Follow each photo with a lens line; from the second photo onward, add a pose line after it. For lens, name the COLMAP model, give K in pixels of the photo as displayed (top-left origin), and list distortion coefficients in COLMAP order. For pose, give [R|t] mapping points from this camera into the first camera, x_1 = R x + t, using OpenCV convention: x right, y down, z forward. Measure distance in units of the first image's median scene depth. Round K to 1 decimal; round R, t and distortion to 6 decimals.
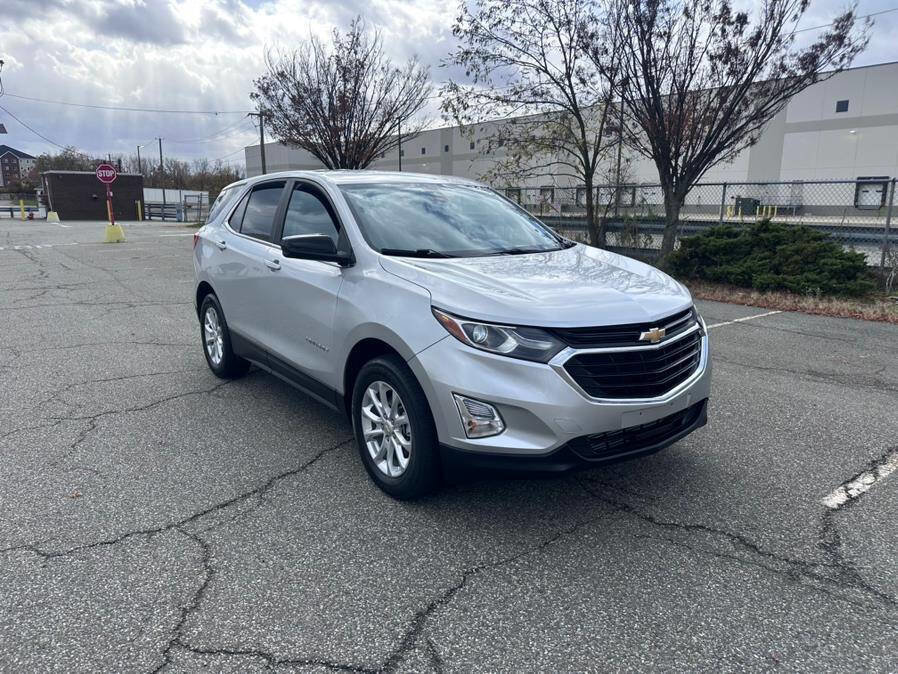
lens RADIAL K [[629.8, 0, 455.0], [0, 629.8, 329.0], [0, 0, 1]] dist [0.044514, -0.052174]
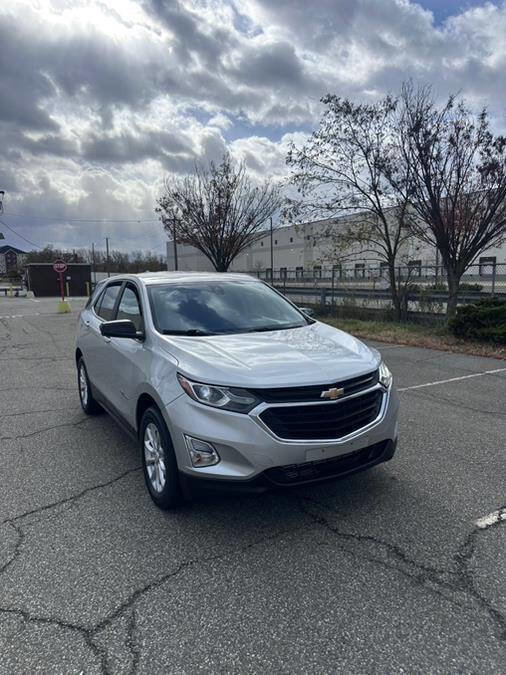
lens RADIAL K [[473.4, 0, 256.2], [0, 473.4, 331.9], [0, 0, 1]] dist [0.044514, -0.052174]
pose [[0.991526, -0.008879, -0.129607, 0.093400], [-0.001835, 0.996605, -0.082309, -0.012995], [0.129898, 0.081850, 0.988143, -0.021553]]
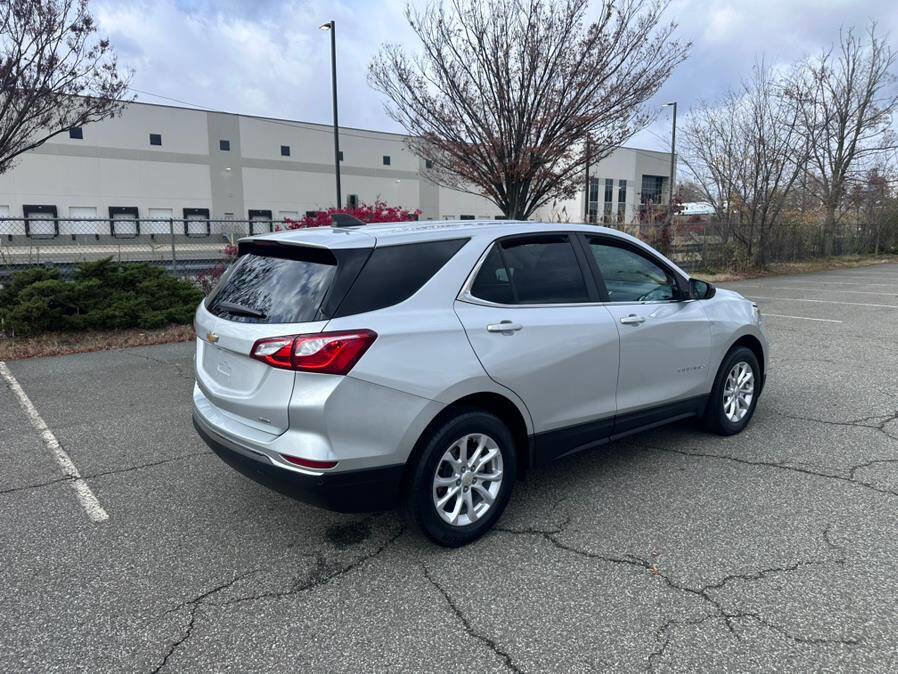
lens RADIAL K [[629.8, 0, 455.8], [0, 629.8, 333.4], [0, 0, 1]] dist [0.044514, -0.052174]
pose [[-0.037983, -0.164962, 0.985568, -0.589925], [0.198844, 0.965309, 0.169235, -0.142967], [-0.979295, 0.202402, -0.003864, 0.602620]]
